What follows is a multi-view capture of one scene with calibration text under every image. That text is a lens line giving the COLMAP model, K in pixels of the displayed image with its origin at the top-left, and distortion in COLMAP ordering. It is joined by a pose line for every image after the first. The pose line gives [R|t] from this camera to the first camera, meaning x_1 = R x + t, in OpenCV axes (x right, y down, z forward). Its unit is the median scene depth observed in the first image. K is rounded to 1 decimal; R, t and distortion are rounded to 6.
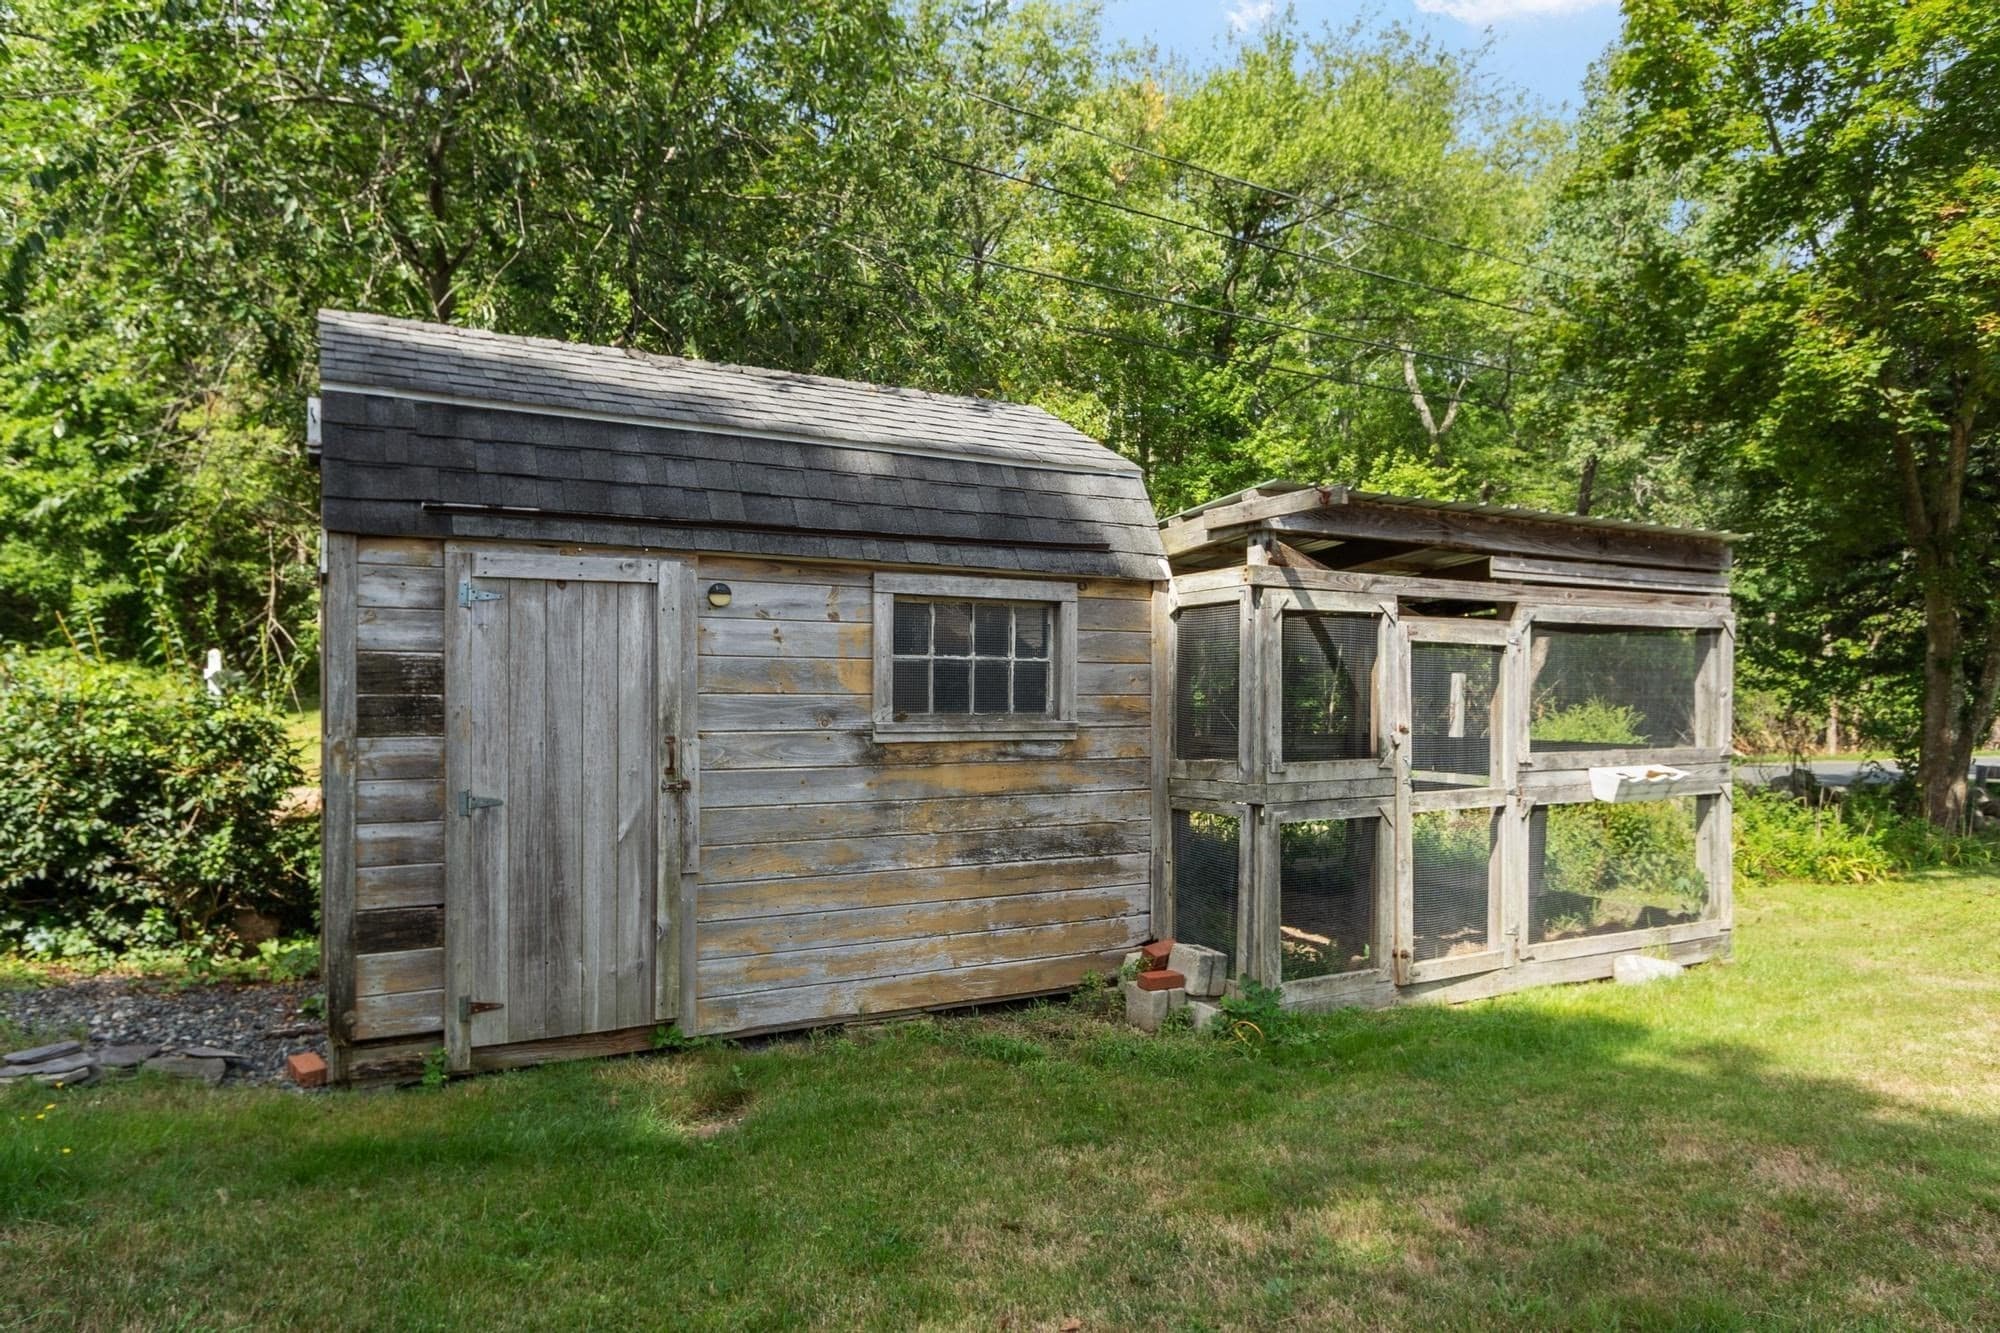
lens RADIAL K [[991.8, 0, 1000.0], [0, 991.8, 666.5], [0, 0, 1]] dist [0.001725, 0.000229]
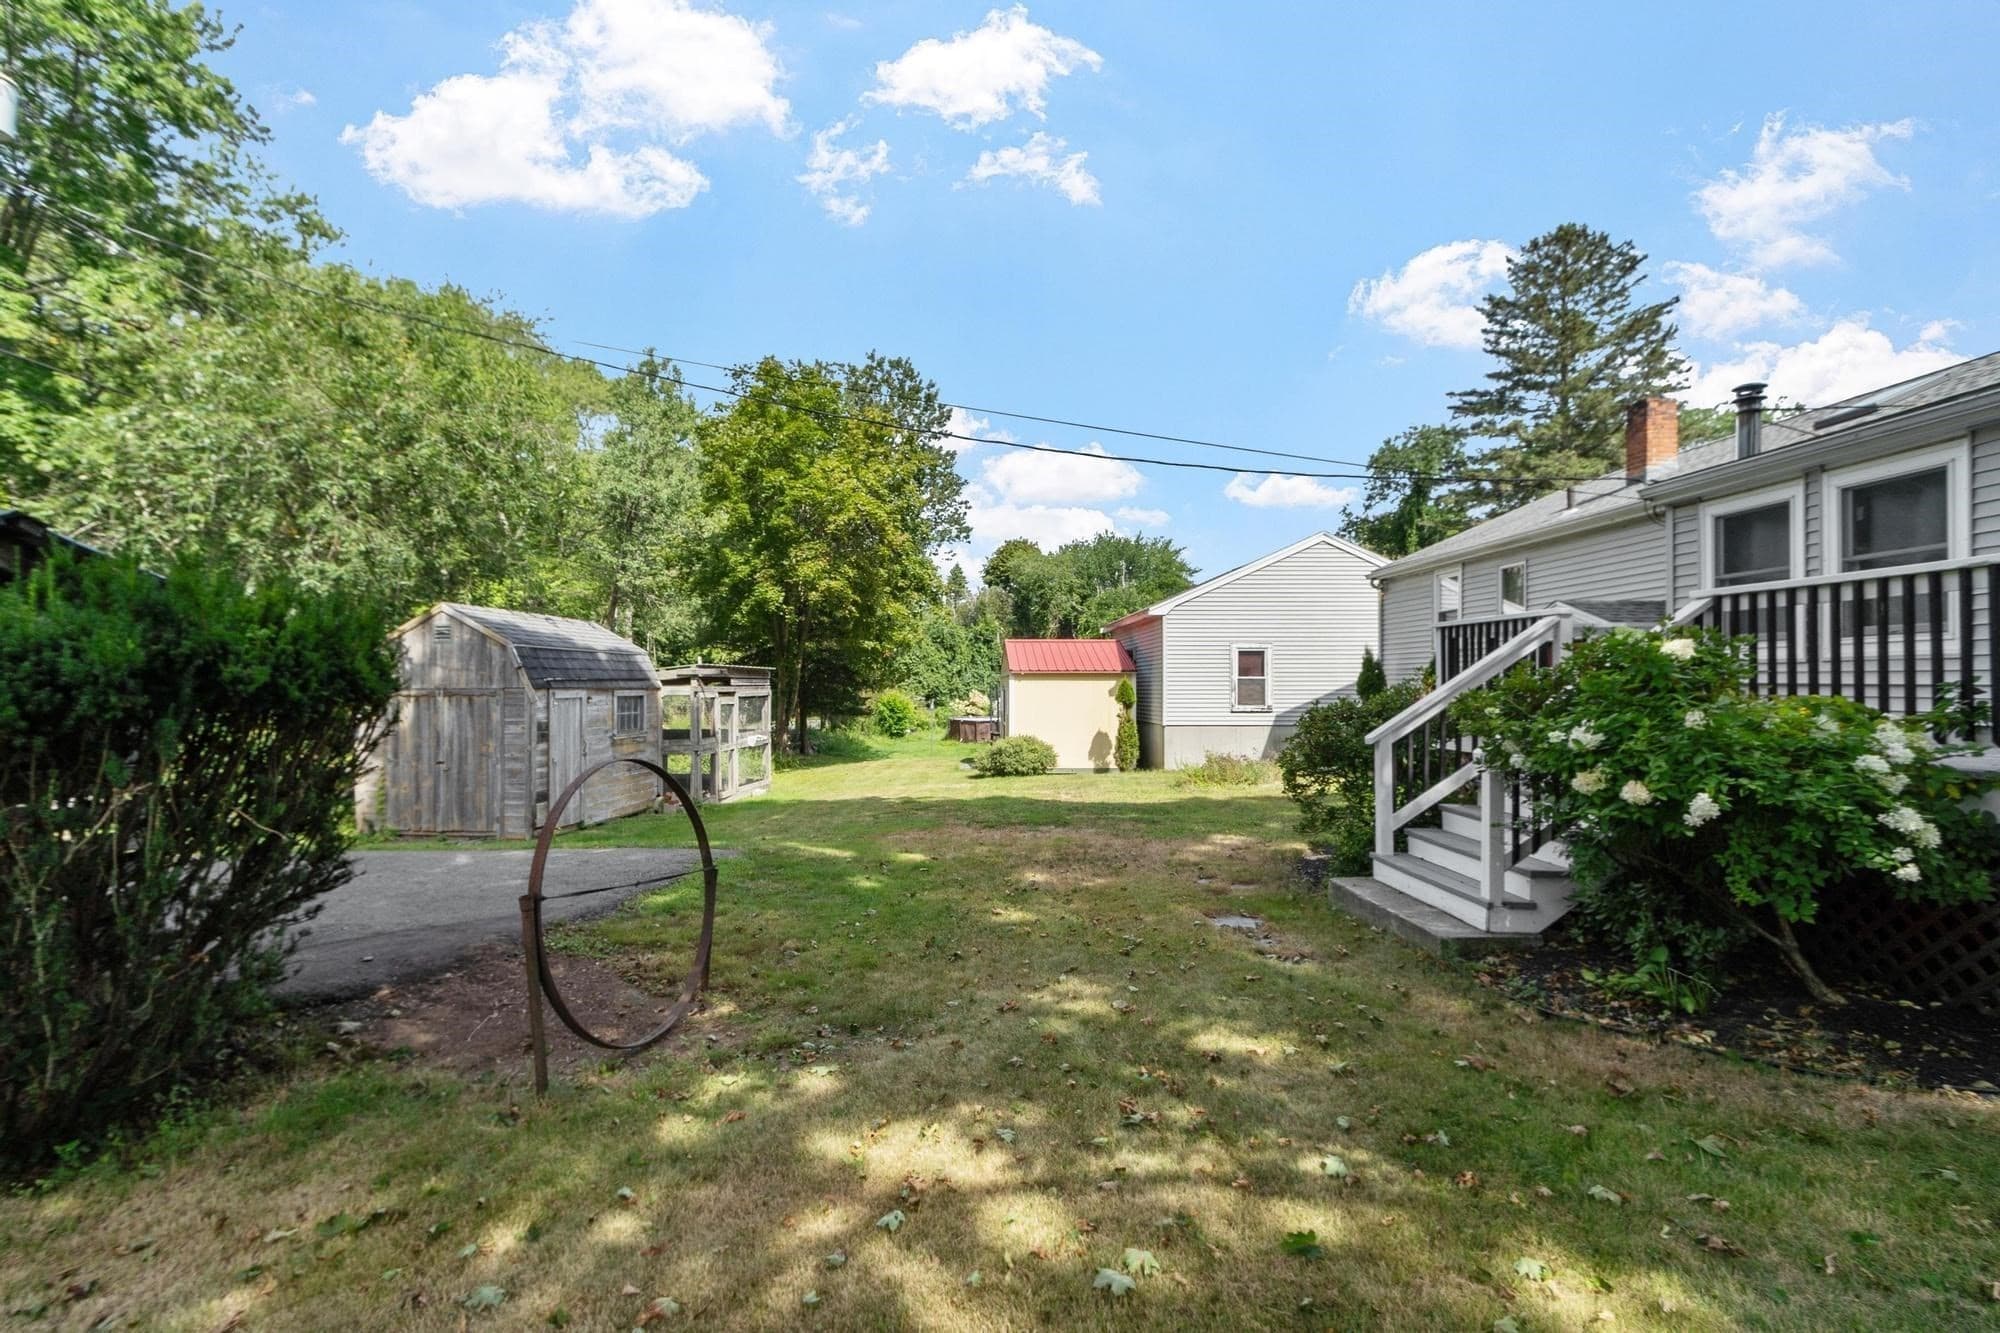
lens RADIAL K [[991.8, 0, 1000.0], [0, 991.8, 666.5], [0, 0, 1]] dist [0.001725, 0.000229]
pose [[0.503019, -0.000354, 0.864275, -2.305200], [0.007556, 0.999964, -0.003988, -0.145461], [-0.864242, 0.008536, 0.503003, -1.801643]]
